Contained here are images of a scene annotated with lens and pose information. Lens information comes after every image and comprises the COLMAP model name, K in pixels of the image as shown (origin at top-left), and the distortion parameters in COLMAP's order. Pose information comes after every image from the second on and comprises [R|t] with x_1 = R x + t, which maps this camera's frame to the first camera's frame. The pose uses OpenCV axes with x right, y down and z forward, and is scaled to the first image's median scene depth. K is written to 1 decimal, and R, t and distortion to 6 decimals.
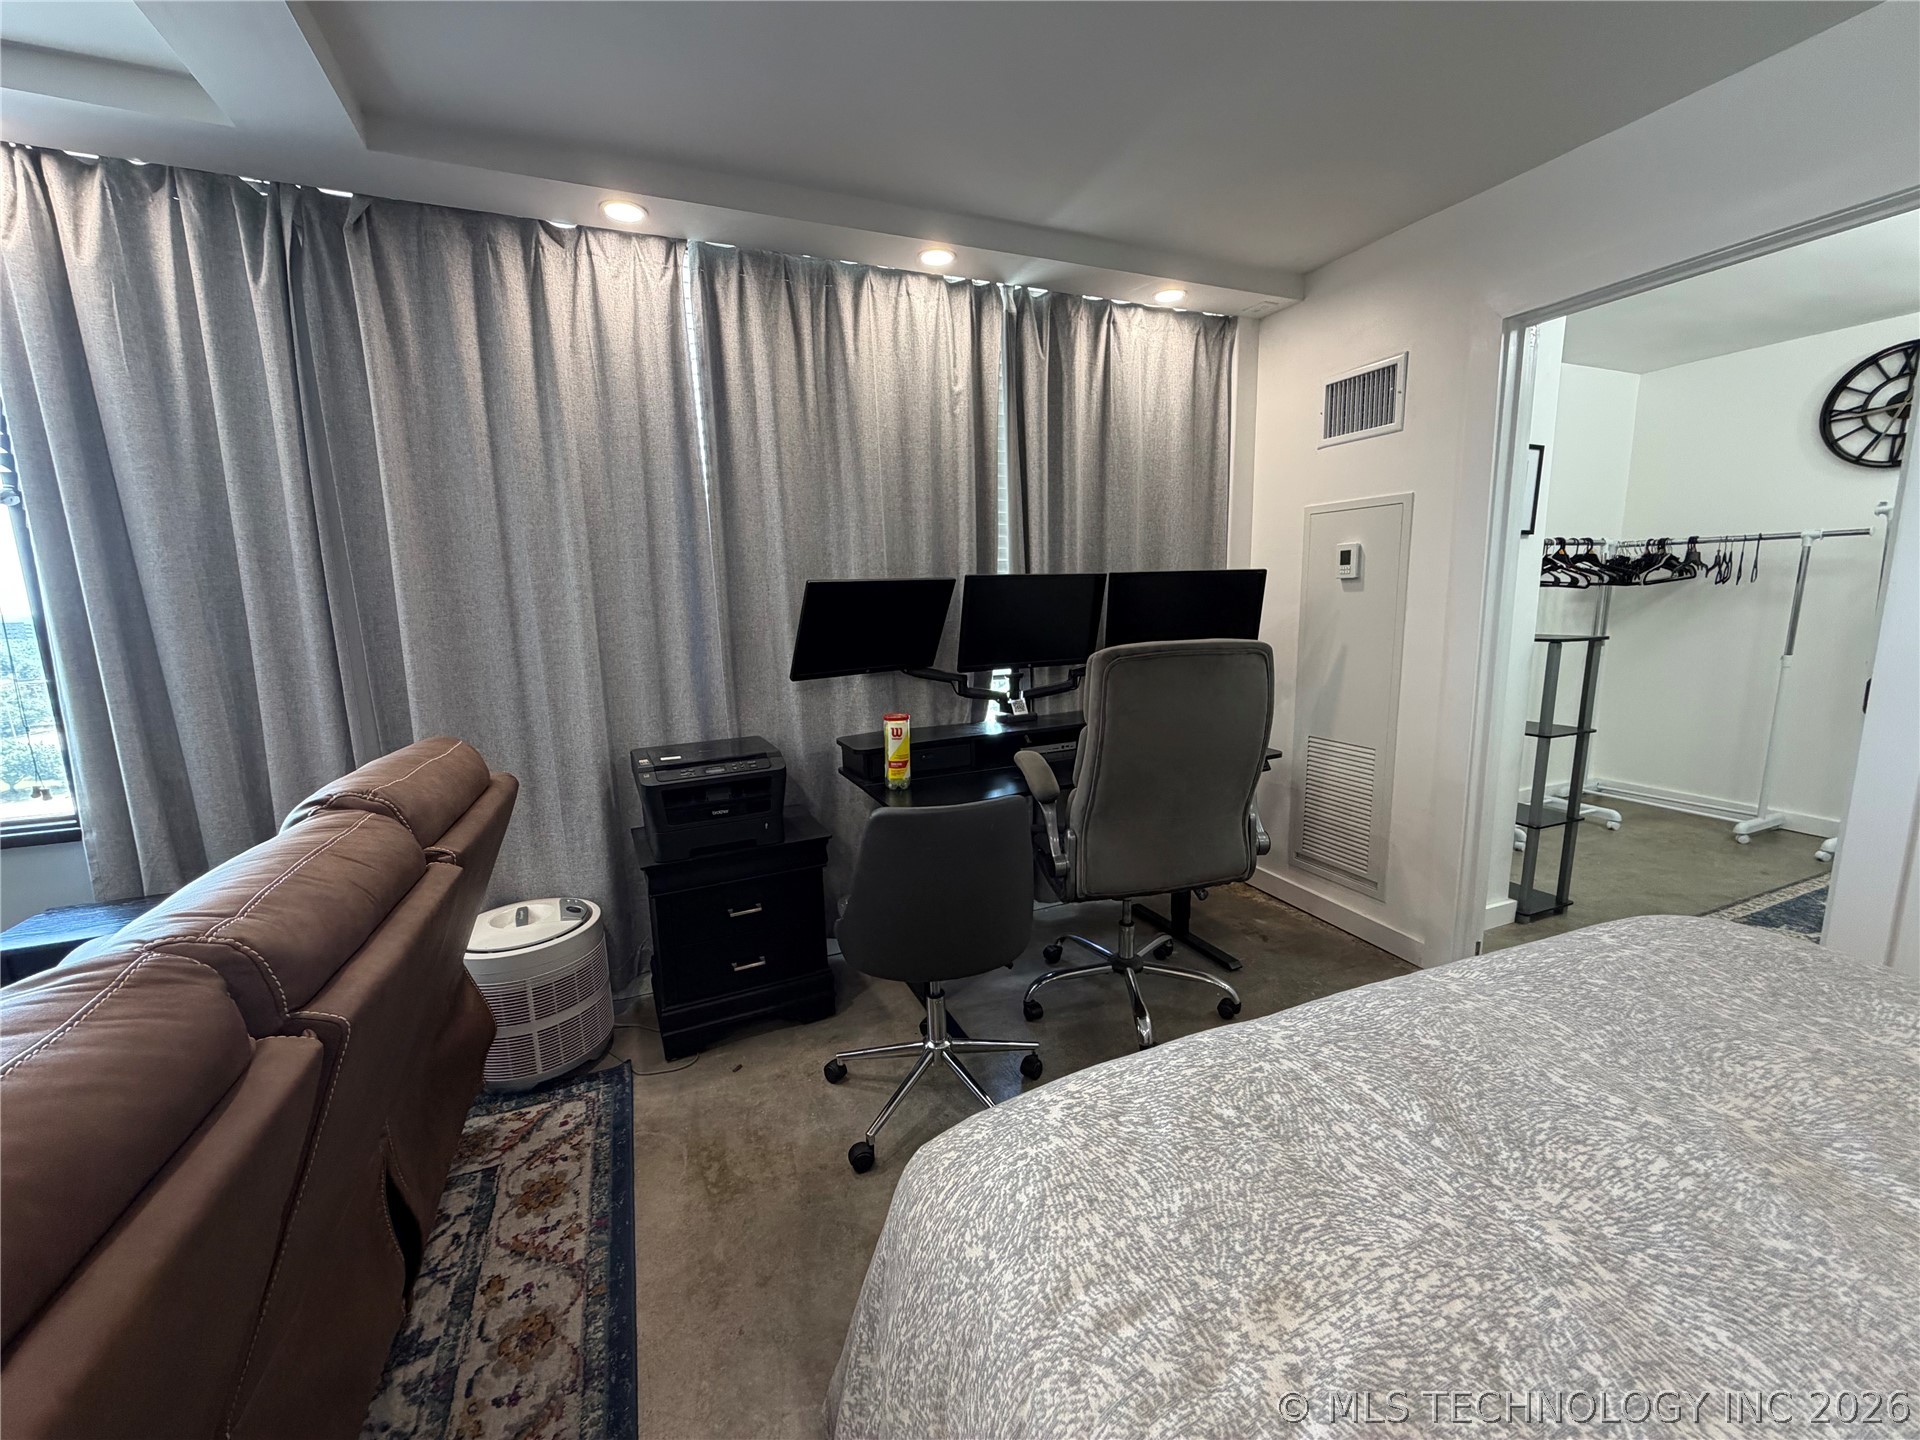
lens RADIAL K [[766.0, 0, 955.8], [0, 766.0, 720.1], [0, 0, 1]] dist [-0.000805, 0.000149]
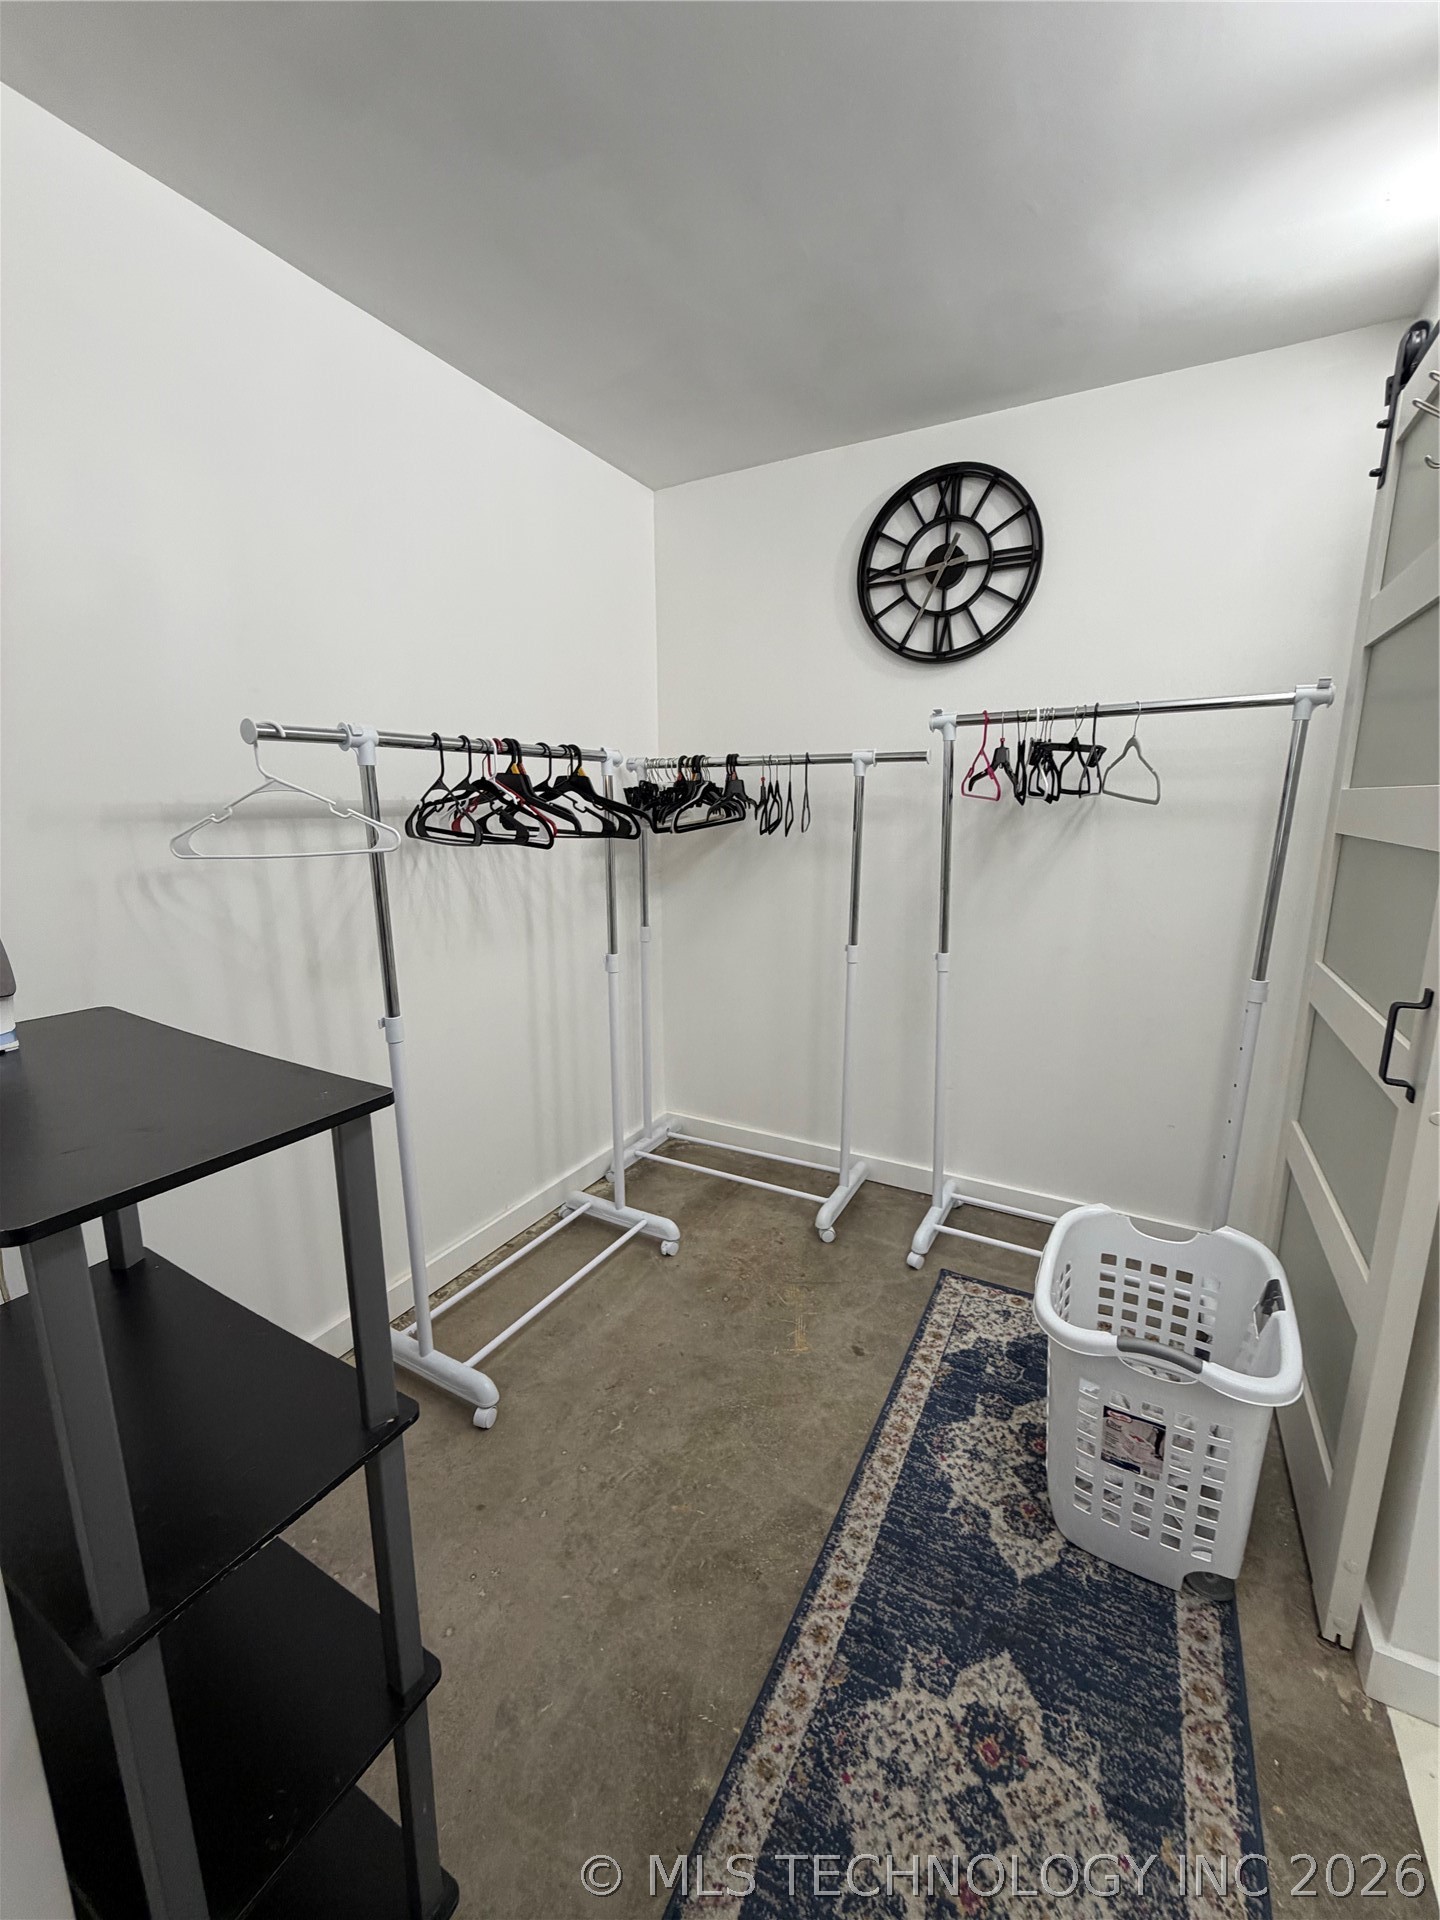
lens RADIAL K [[766.0, 0, 721.4], [0, 766.0, 954.9], [0, 0, 1]] dist [-0.000805, 0.000149]
pose [[0.783411, -0.104750, 0.612613, 0.656746], [0.089349, 0.994437, 0.055778, -0.133295], [-0.615048, 0.011039, 0.788412, 0.607745]]
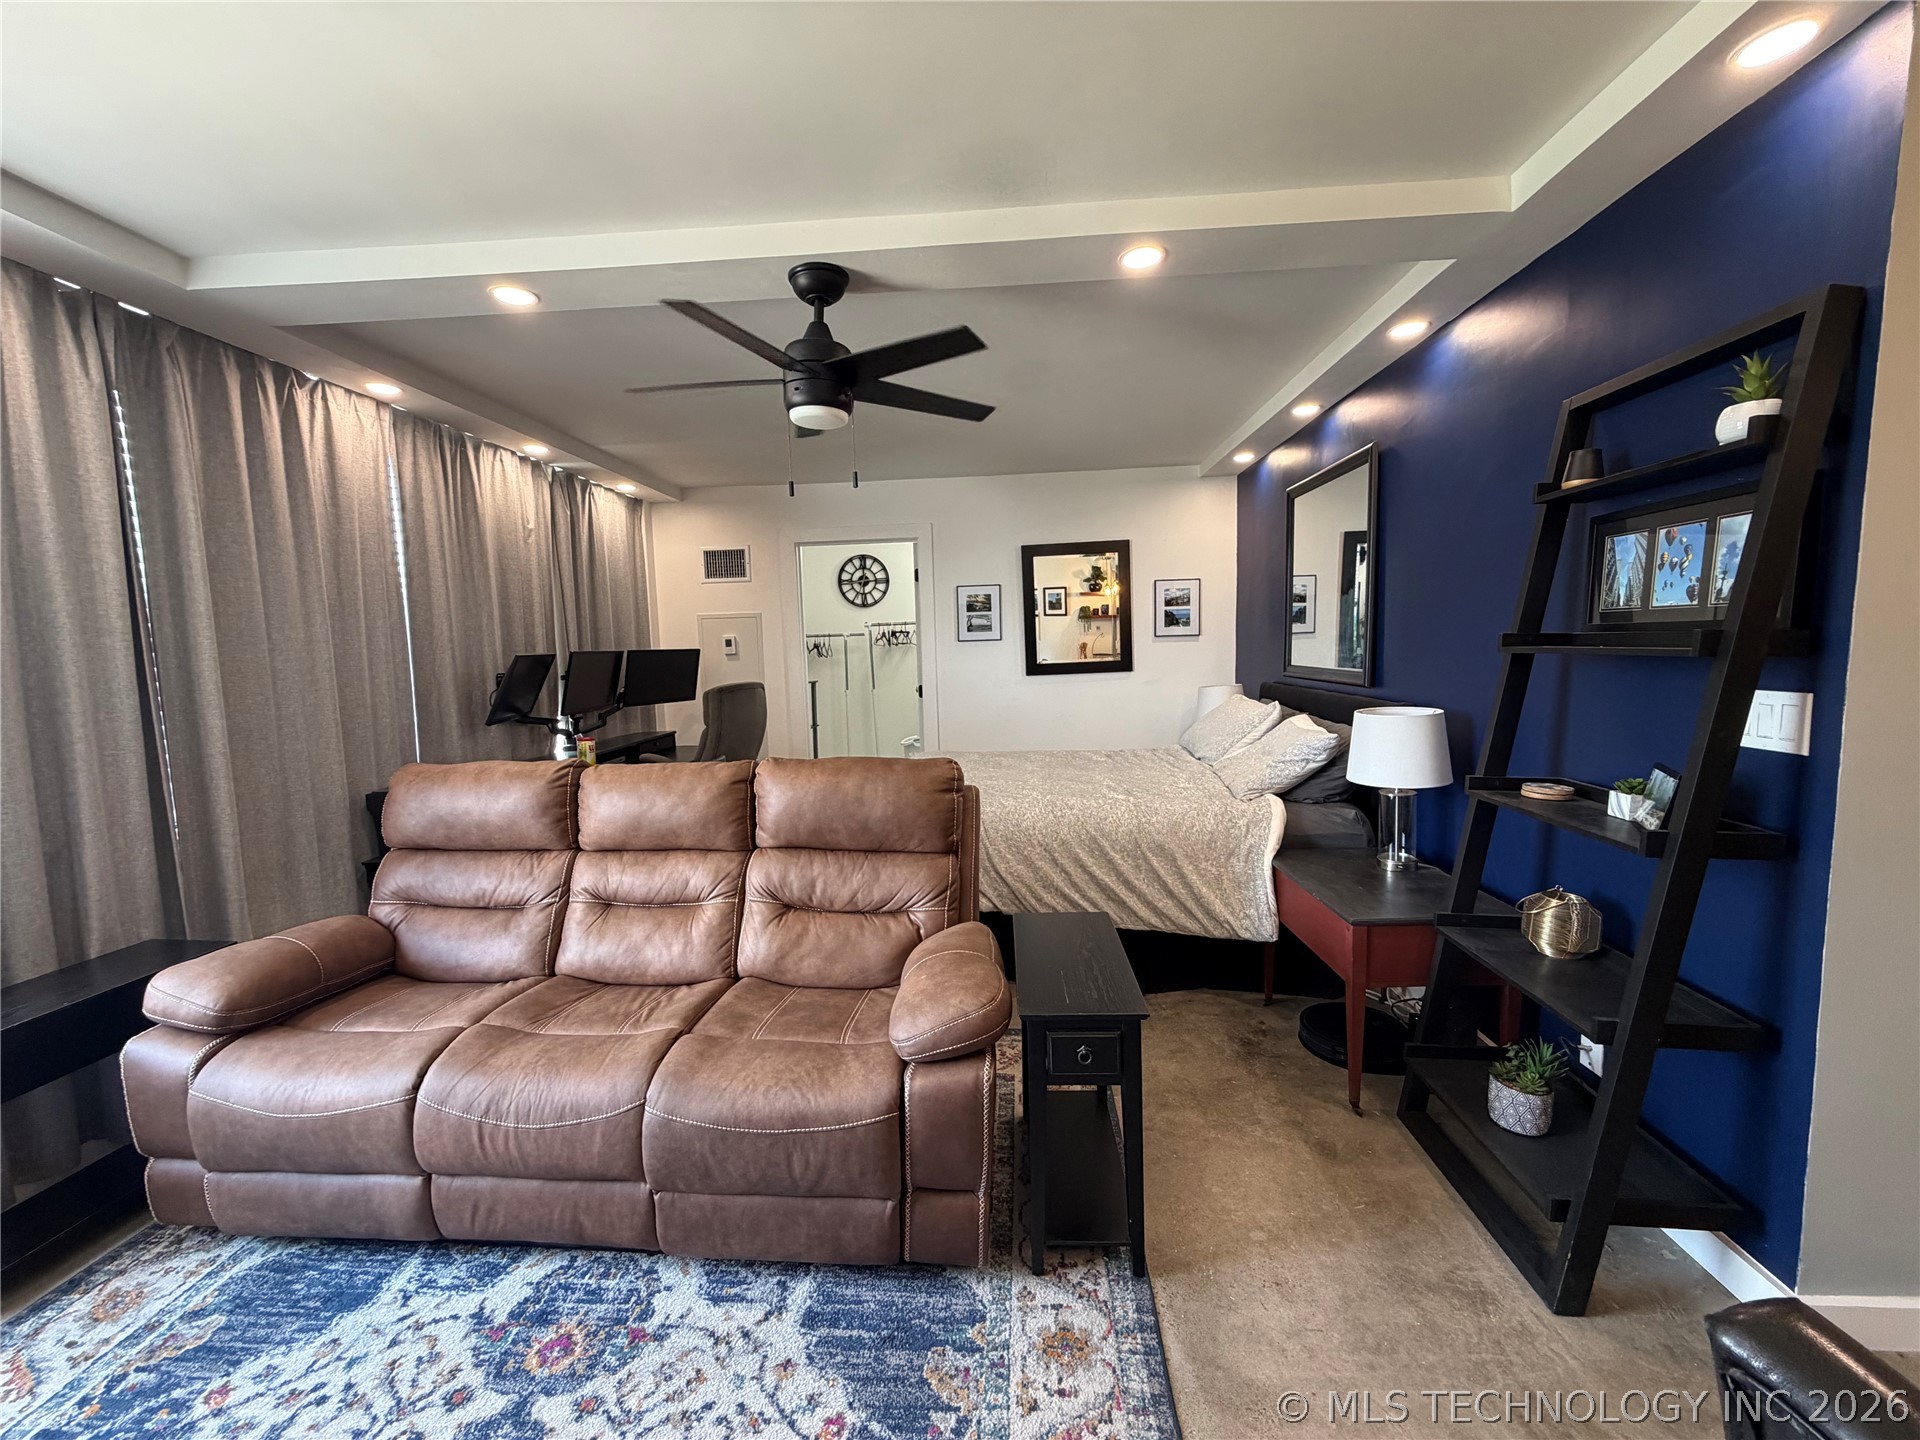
lens RADIAL K [[766.0, 0, 955.8], [0, 766.0, 720.1], [0, 0, 1]] dist [-0.000805, 0.000149]
pose [[0.457779, -0.074655, 0.885926, -0.735671], [0.163963, 0.986465, -0.001597, 0.055510], [-0.873816, 0.145990, 0.463824, -0.267674]]
